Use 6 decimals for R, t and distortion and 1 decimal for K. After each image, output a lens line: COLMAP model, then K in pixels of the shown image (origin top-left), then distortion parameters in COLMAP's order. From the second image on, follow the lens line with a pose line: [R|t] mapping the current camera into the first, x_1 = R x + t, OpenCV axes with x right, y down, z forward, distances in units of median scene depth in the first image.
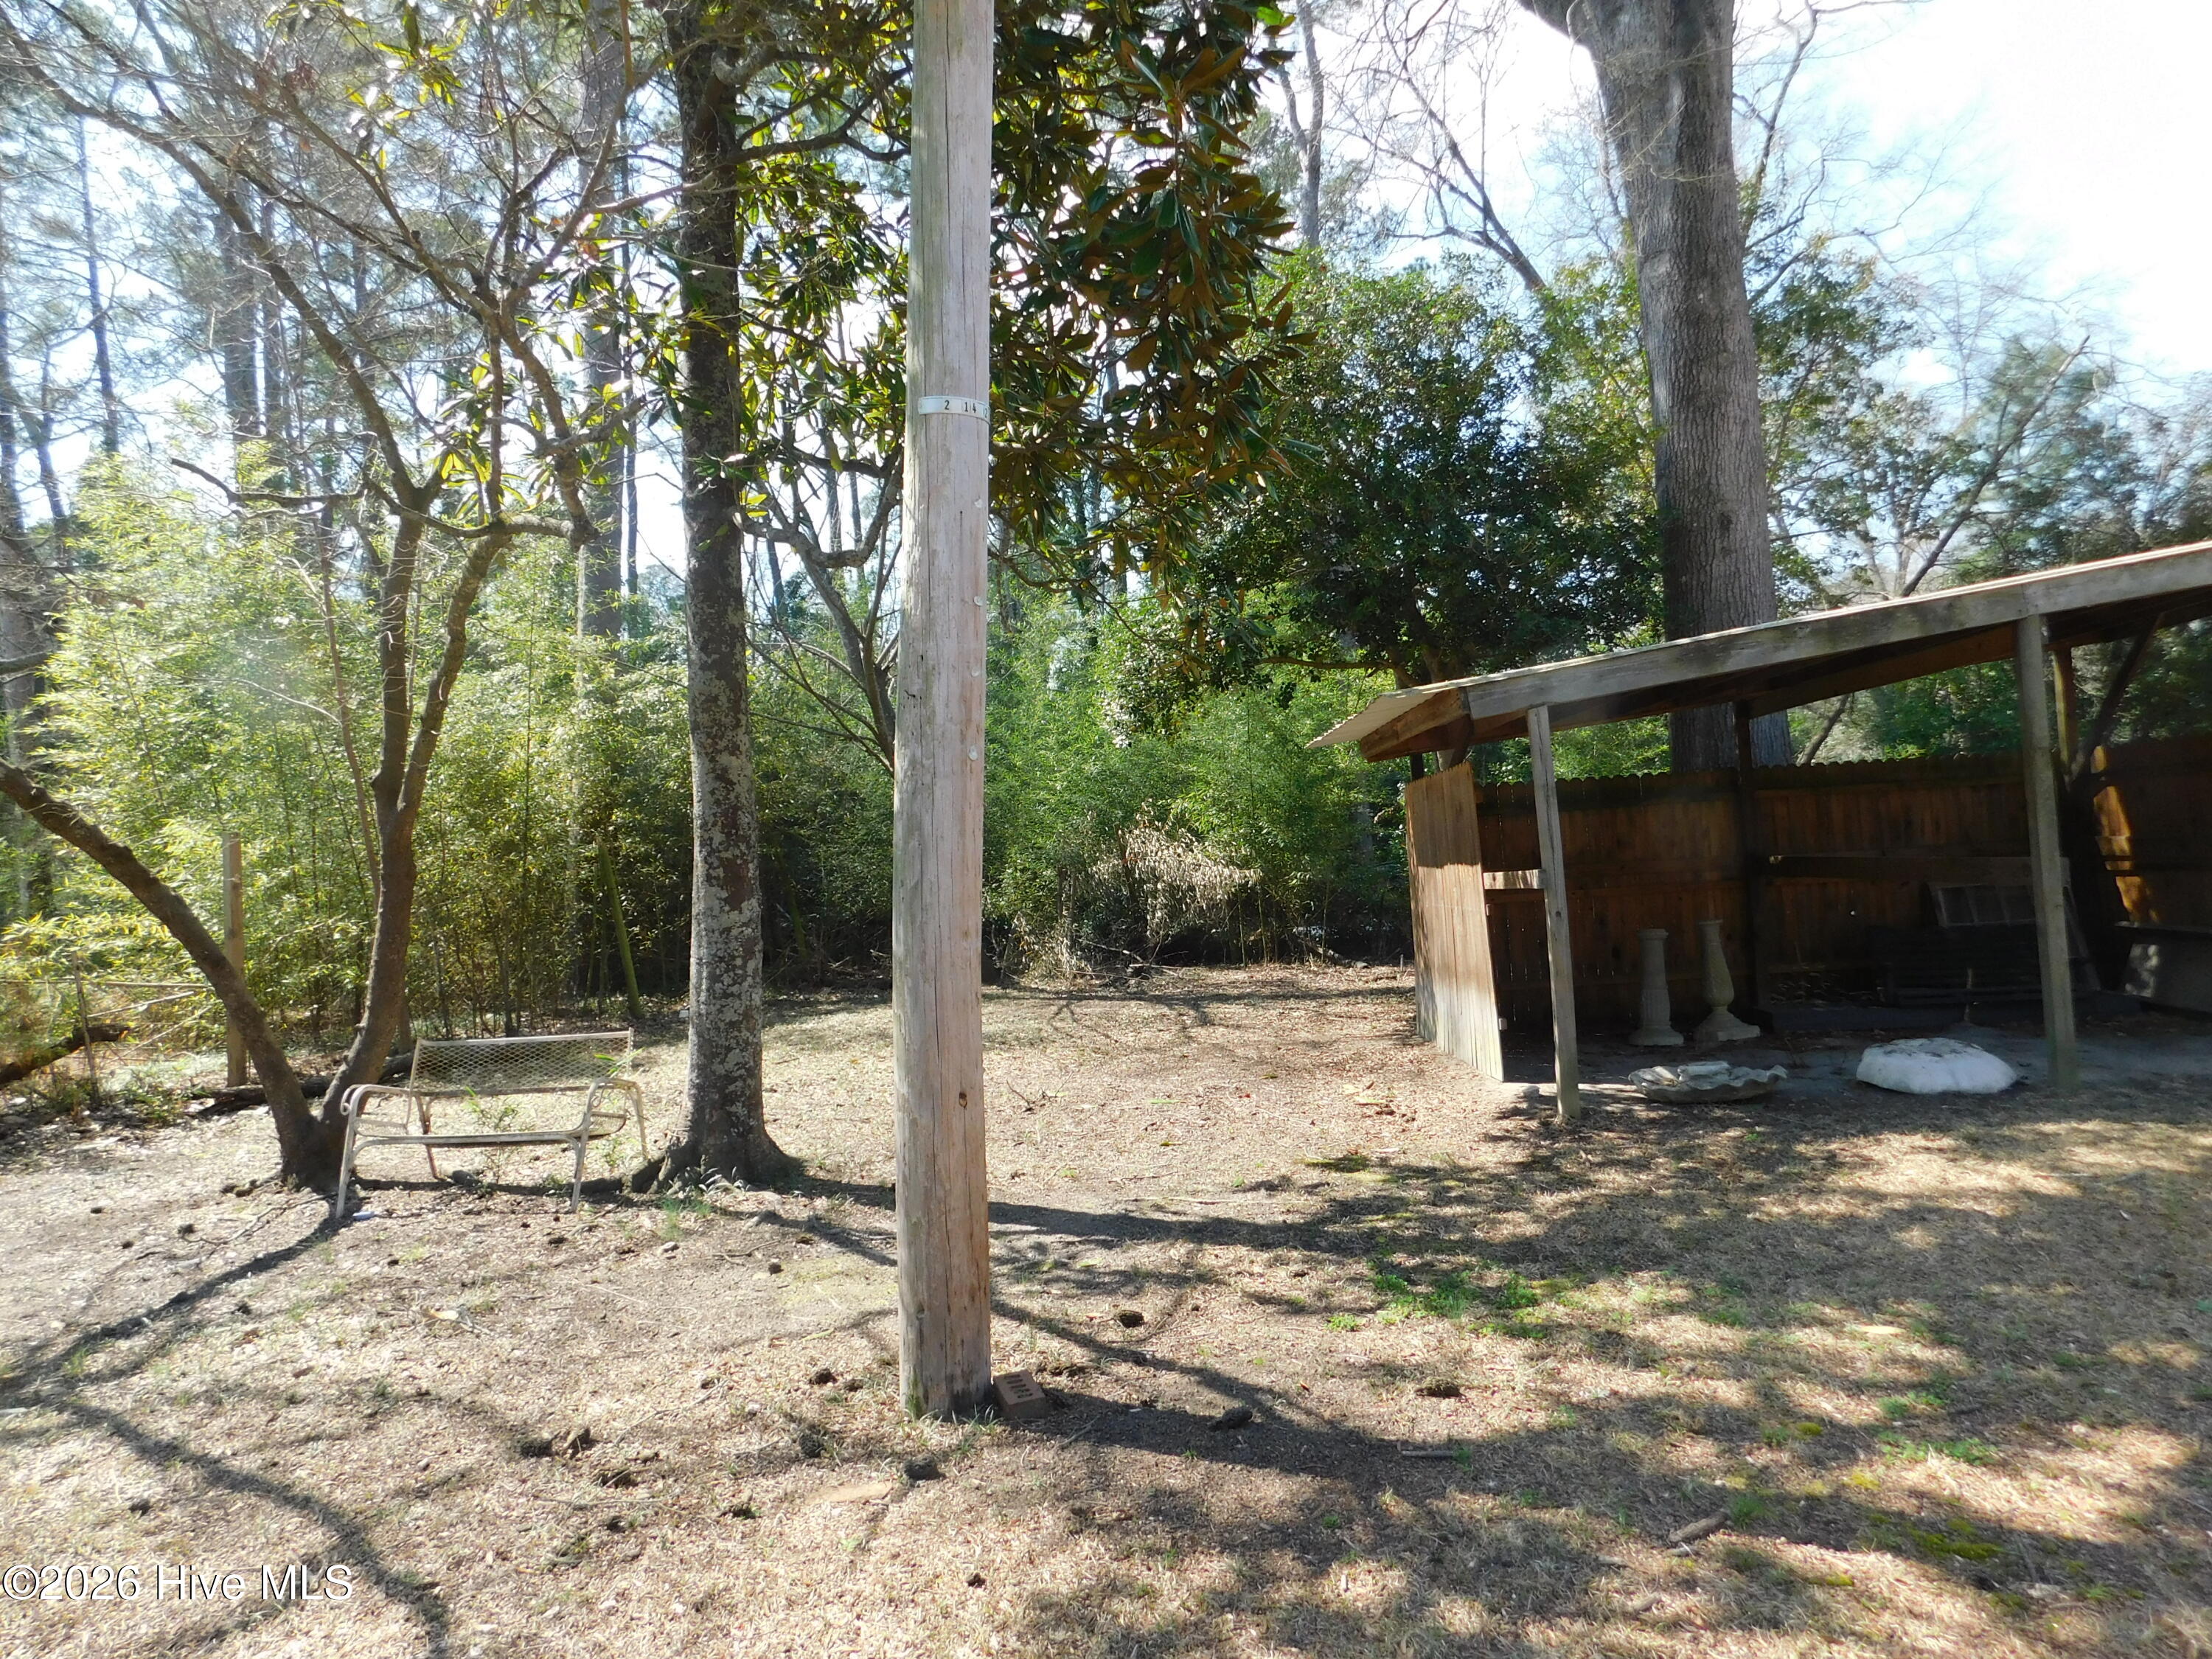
lens RADIAL K [[1468.3, 0, 1113.2], [0, 1468.3, 830.7], [0, 0, 1]] dist [-0.076383, 0.060445]
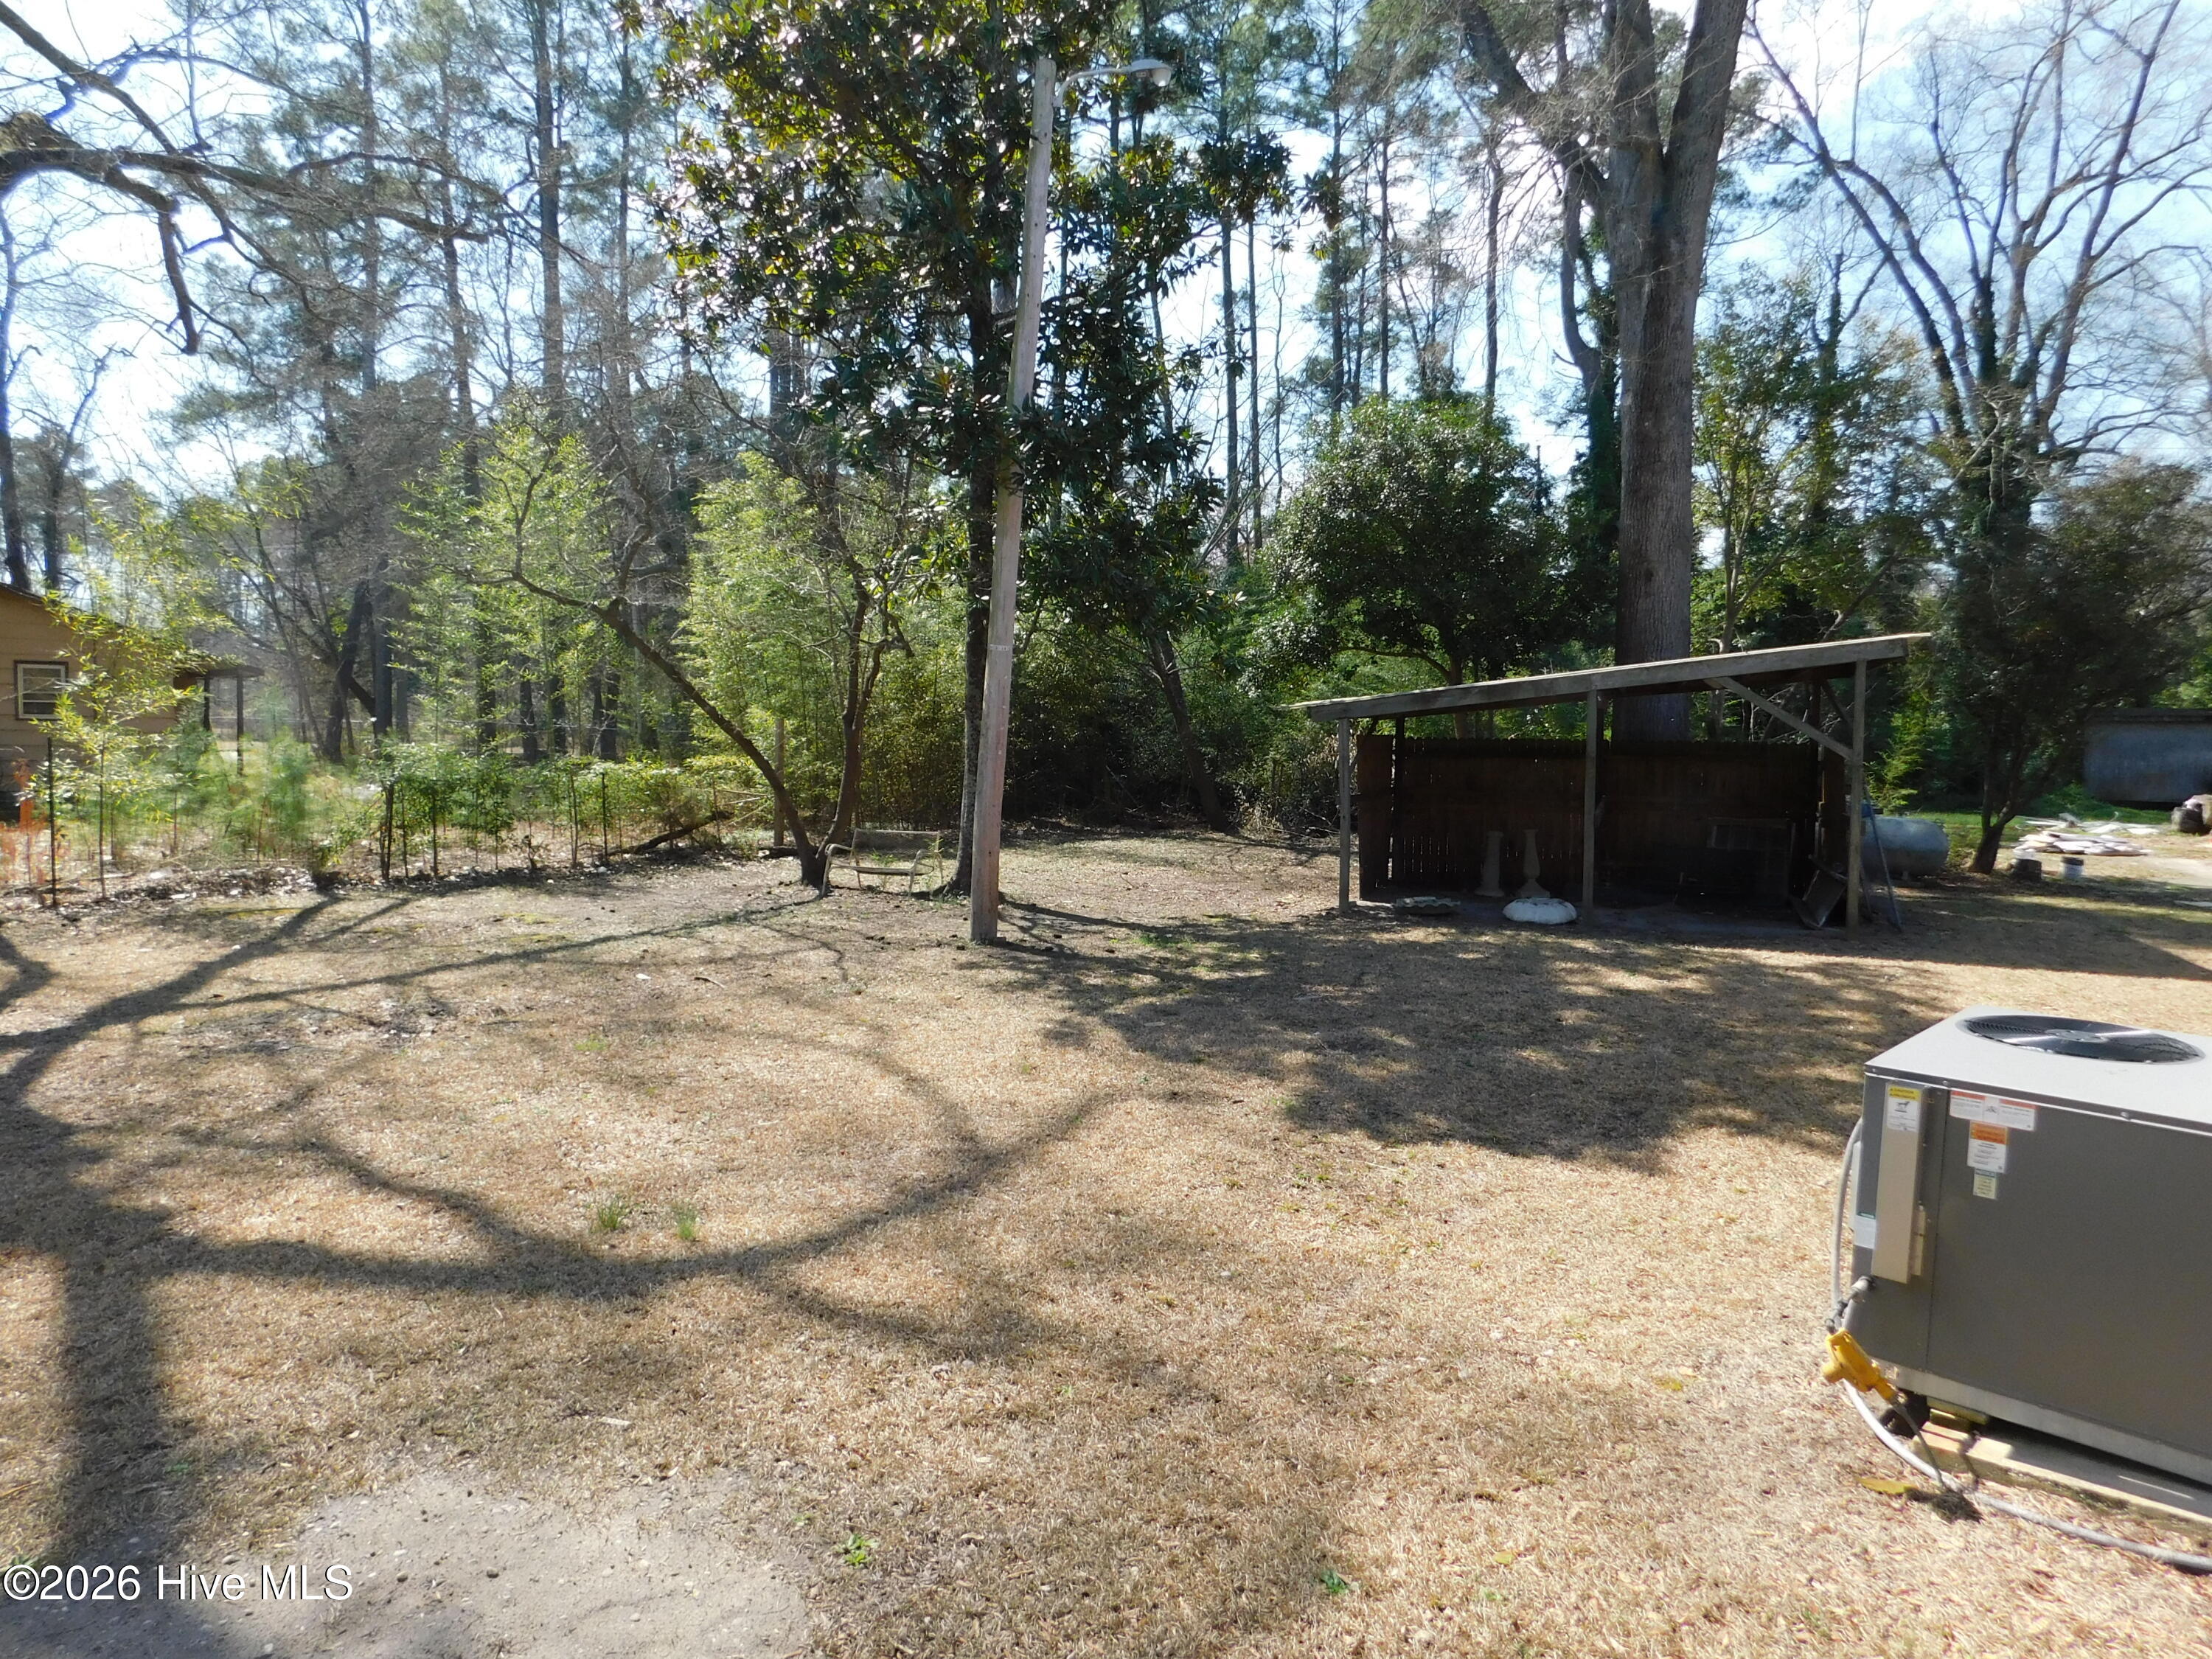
lens RADIAL K [[1468.3, 0, 1113.2], [0, 1468.3, 830.7], [0, 0, 1]] dist [-0.076383, 0.060445]
pose [[0.952238, 0.089533, -0.291937, 0.460140], [-0.058794, 0.991918, 0.112433, -0.108283], [0.299644, -0.089899, 0.949806, -0.855445]]
